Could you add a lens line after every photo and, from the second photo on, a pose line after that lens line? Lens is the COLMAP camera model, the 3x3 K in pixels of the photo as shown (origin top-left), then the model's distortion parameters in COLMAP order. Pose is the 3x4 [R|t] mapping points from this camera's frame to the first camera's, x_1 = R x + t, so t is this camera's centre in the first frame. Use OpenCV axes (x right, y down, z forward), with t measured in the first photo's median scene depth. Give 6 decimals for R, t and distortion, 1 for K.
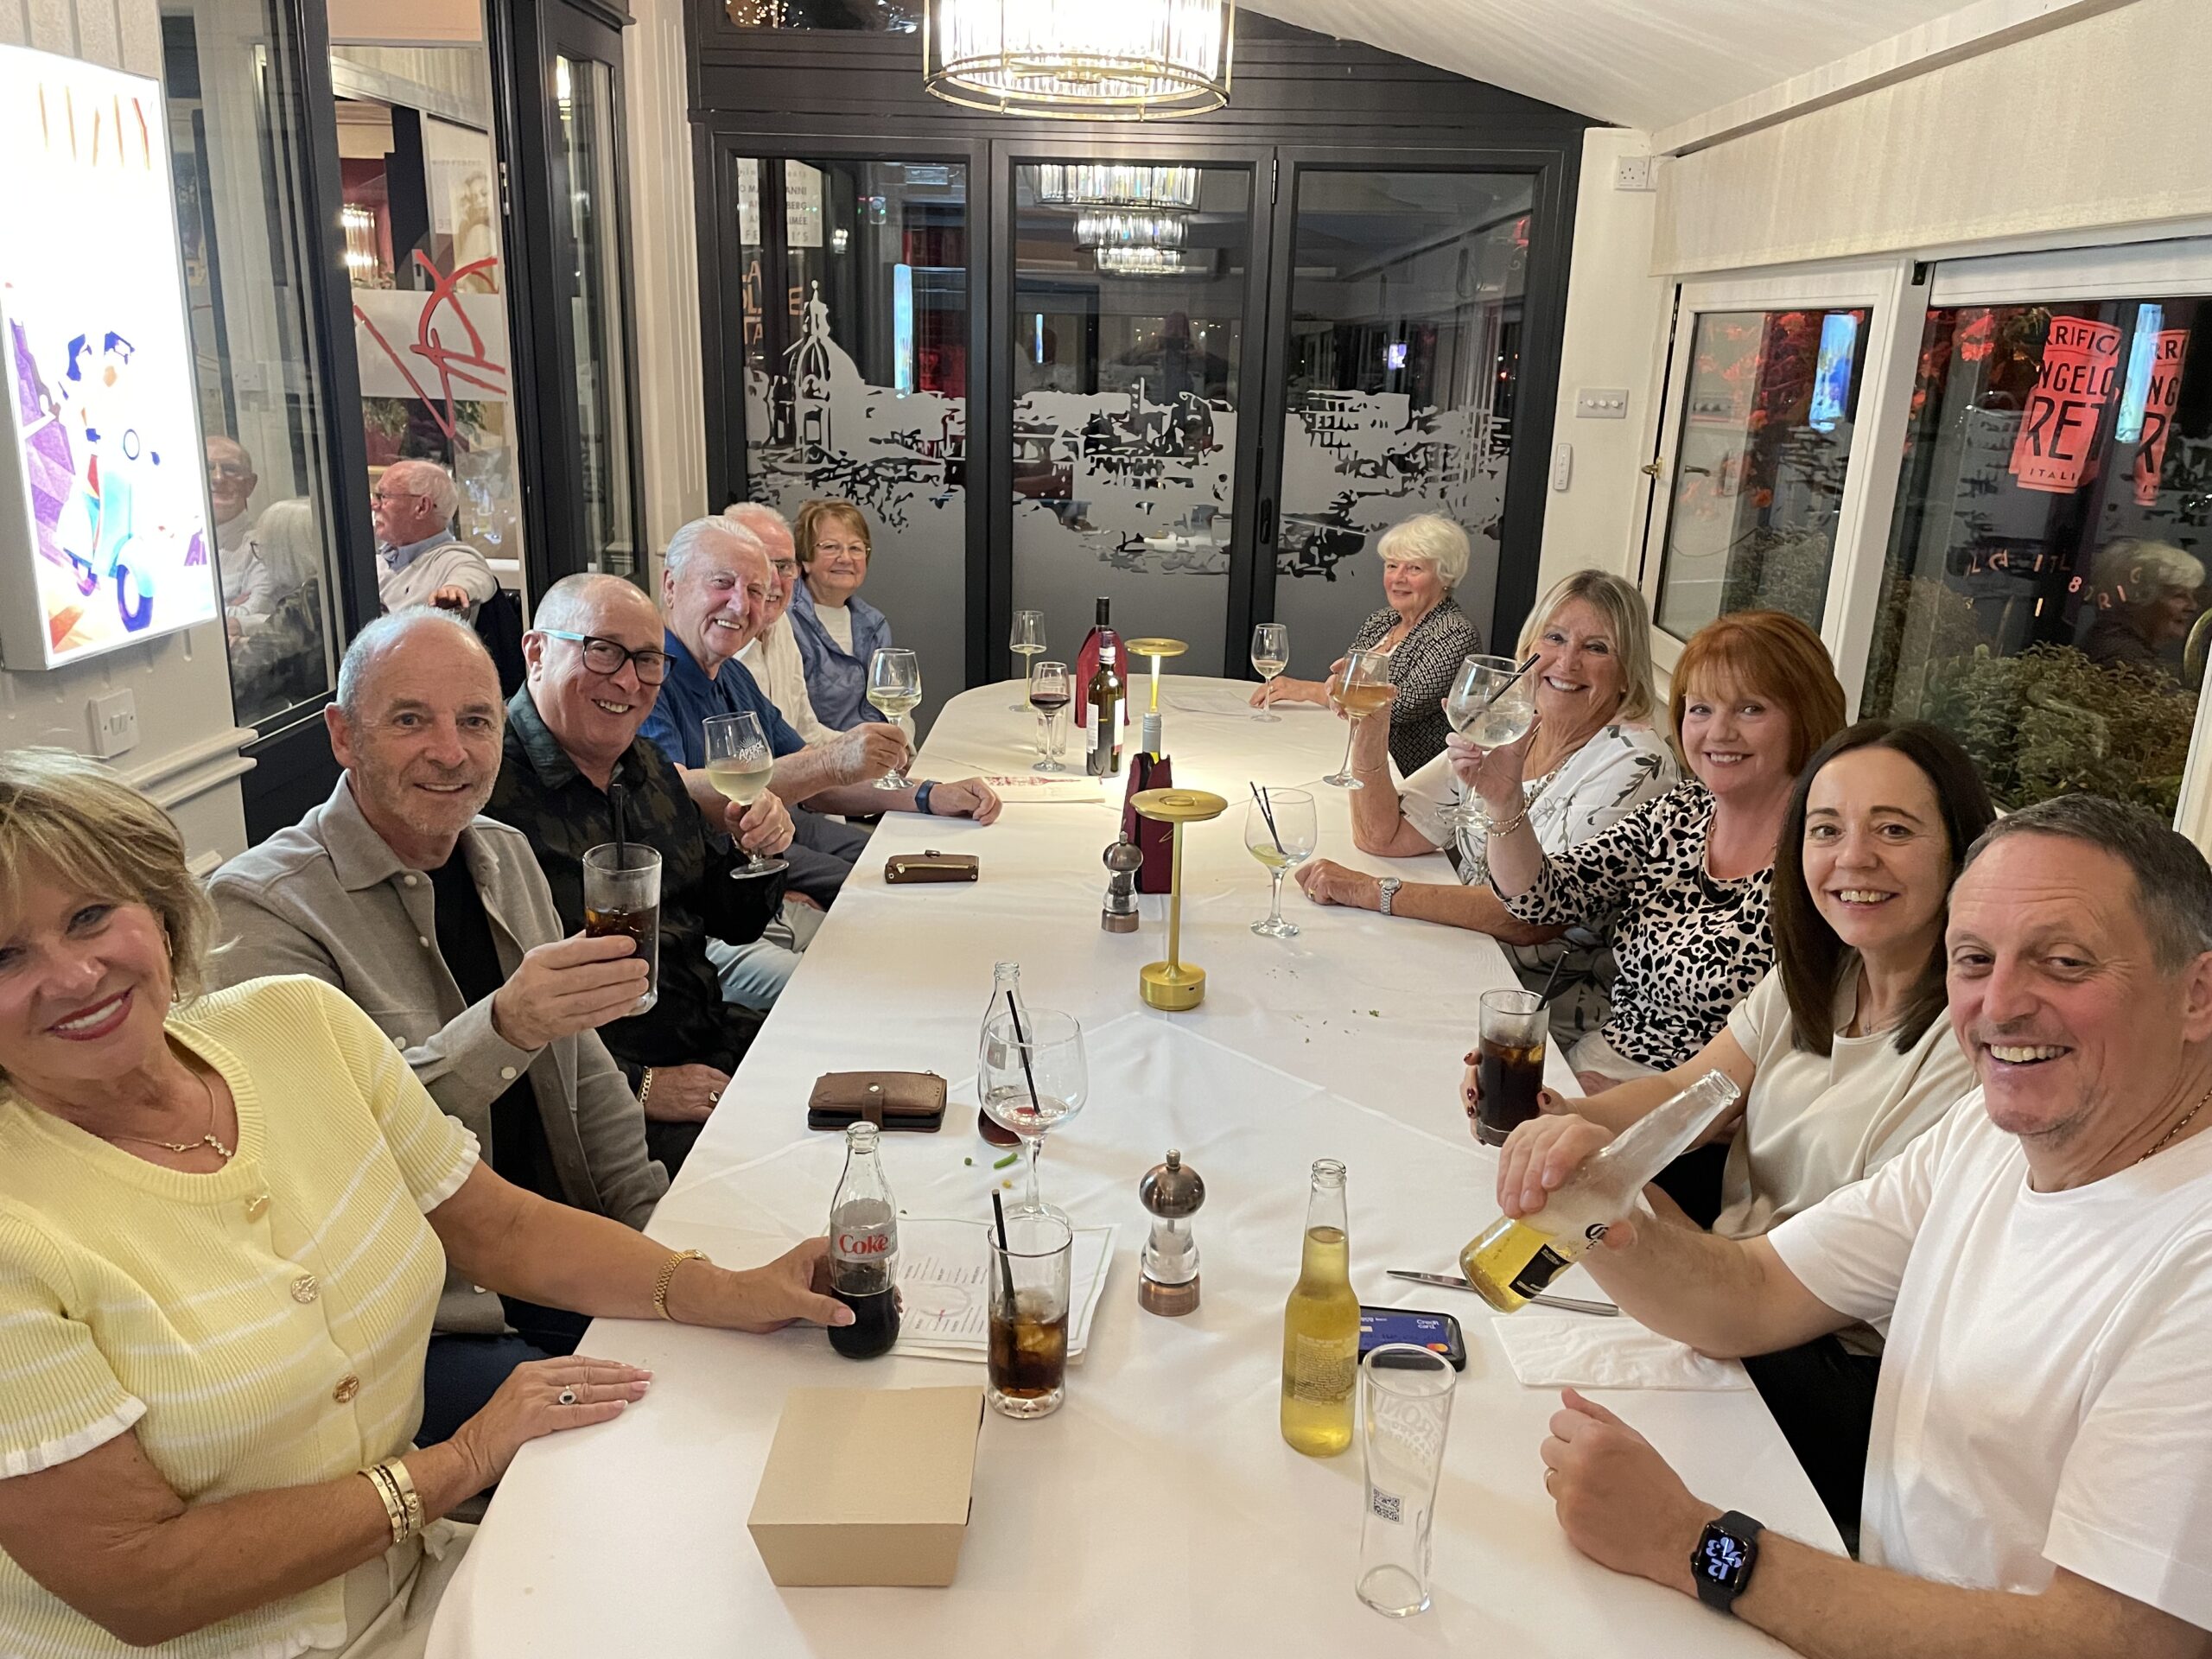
lens RADIAL K [[1674.3, 0, 1110.7], [0, 1674.3, 821.0], [0, 0, 1]] dist [0.082335, -0.111387]
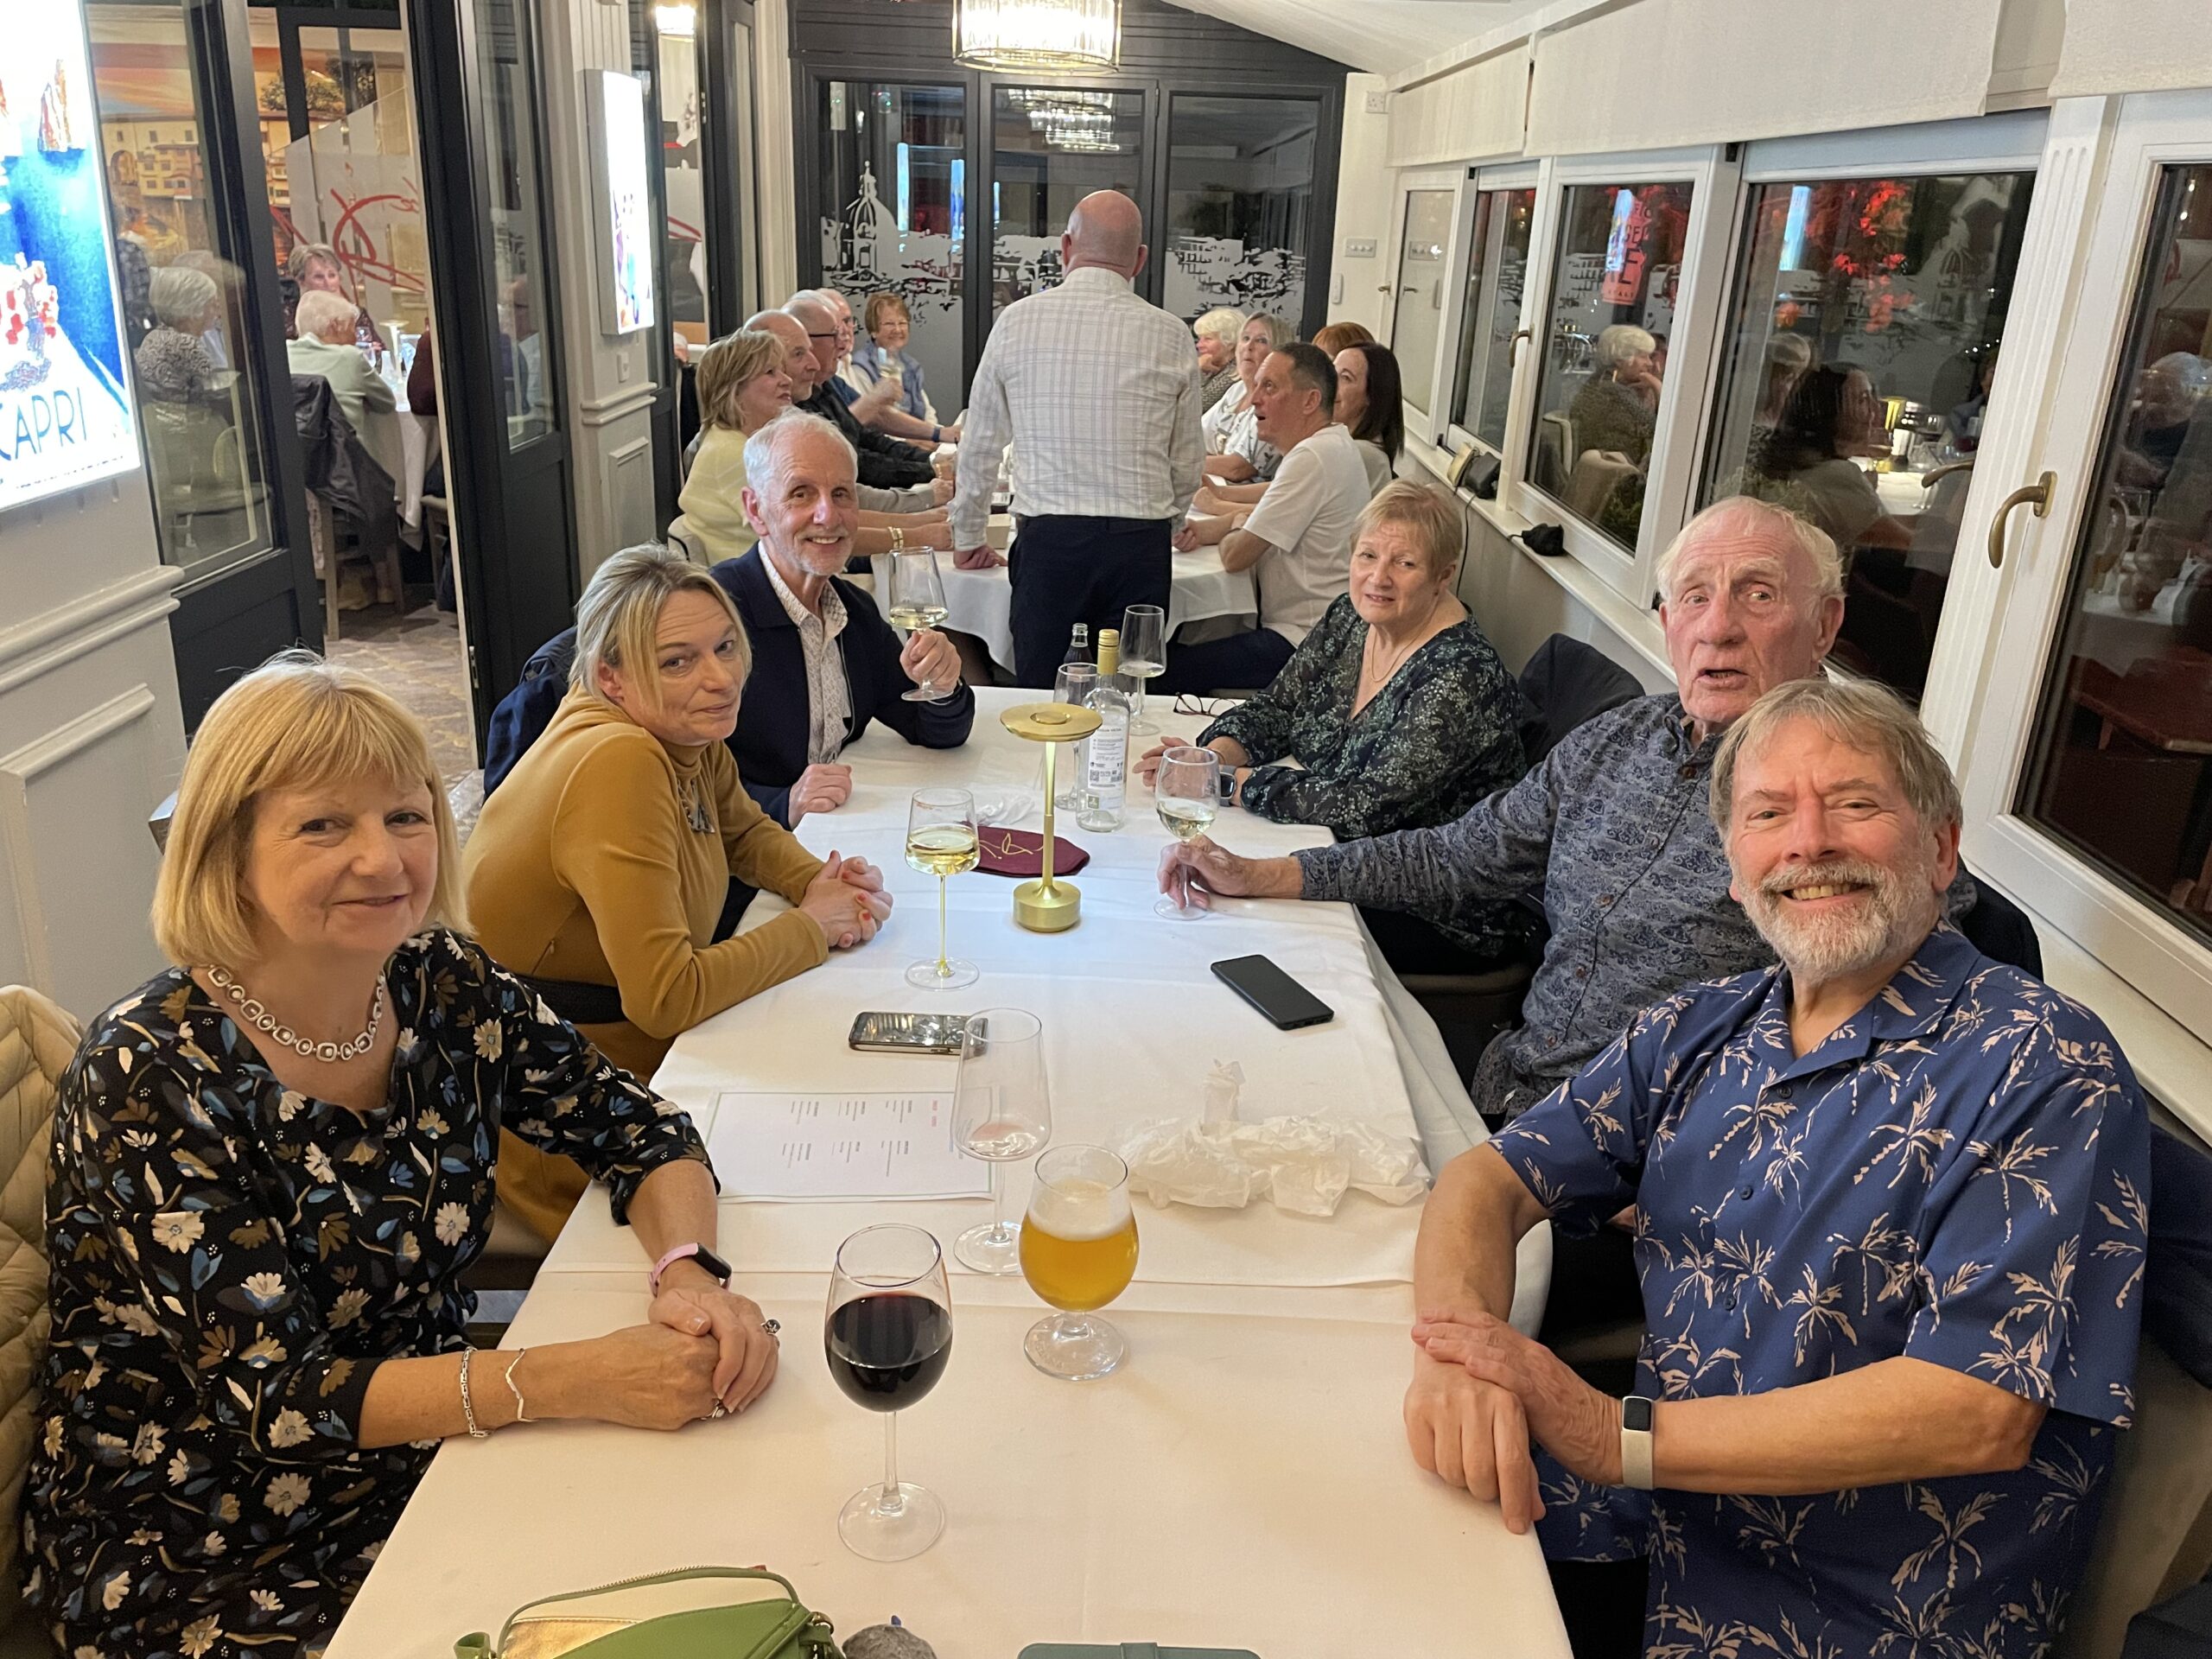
lens RADIAL K [[1674.3, 0, 1110.7], [0, 1674.3, 821.0], [0, 0, 1]] dist [0.082335, -0.111387]
pose [[0.999531, 0.001646, 0.030577, 0.004614], [-0.003844, 0.997400, 0.071966, 0.176891], [-0.030379, -0.072050, 0.996938, -0.616164]]
